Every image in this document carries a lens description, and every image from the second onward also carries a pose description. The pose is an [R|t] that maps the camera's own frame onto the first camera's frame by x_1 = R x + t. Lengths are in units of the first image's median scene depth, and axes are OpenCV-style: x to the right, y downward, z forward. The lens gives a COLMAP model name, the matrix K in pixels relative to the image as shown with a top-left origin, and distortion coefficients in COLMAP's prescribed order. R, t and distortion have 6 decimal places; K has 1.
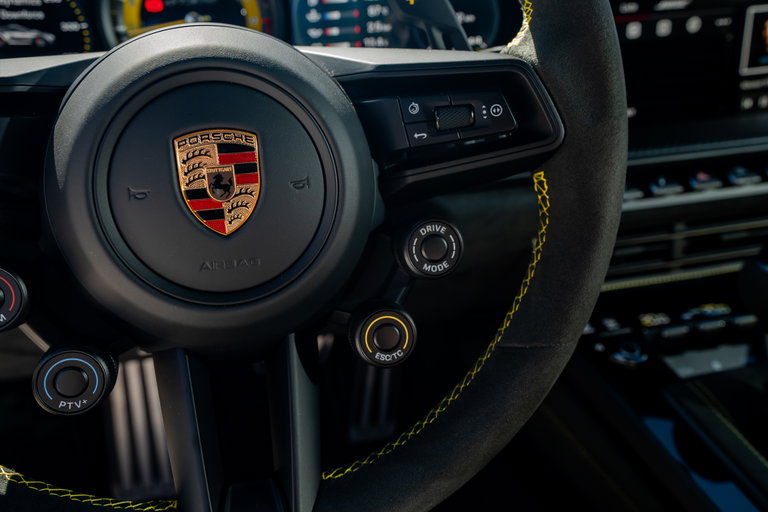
lens RADIAL K [[698.1, 0, 384.0], [0, 698.1, 256.0], [0, 0, 1]] dist [0.077051, 0.020209]
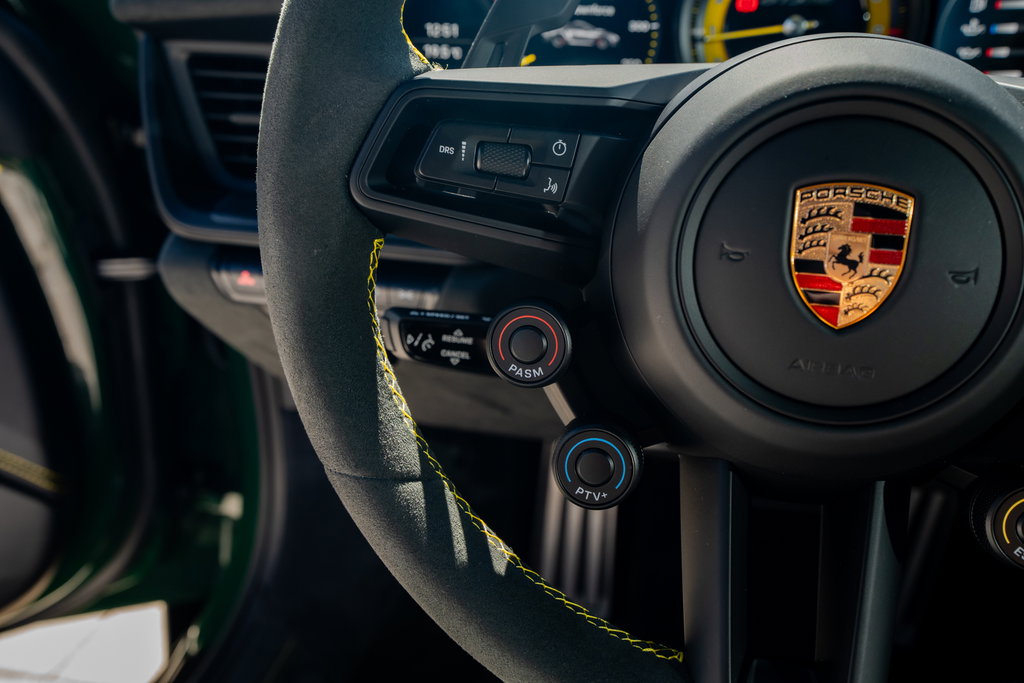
lens RADIAL K [[930.8, 0, 512.0], [0, 930.8, 341.5], [0, 0, 1]] dist [0.077051, 0.020209]
pose [[0.896666, 0.210226, -0.389608, -0.132594], [-0.208245, 0.976905, 0.047854, 0.005917], [0.390670, 0.038225, 0.919737, -0.019253]]
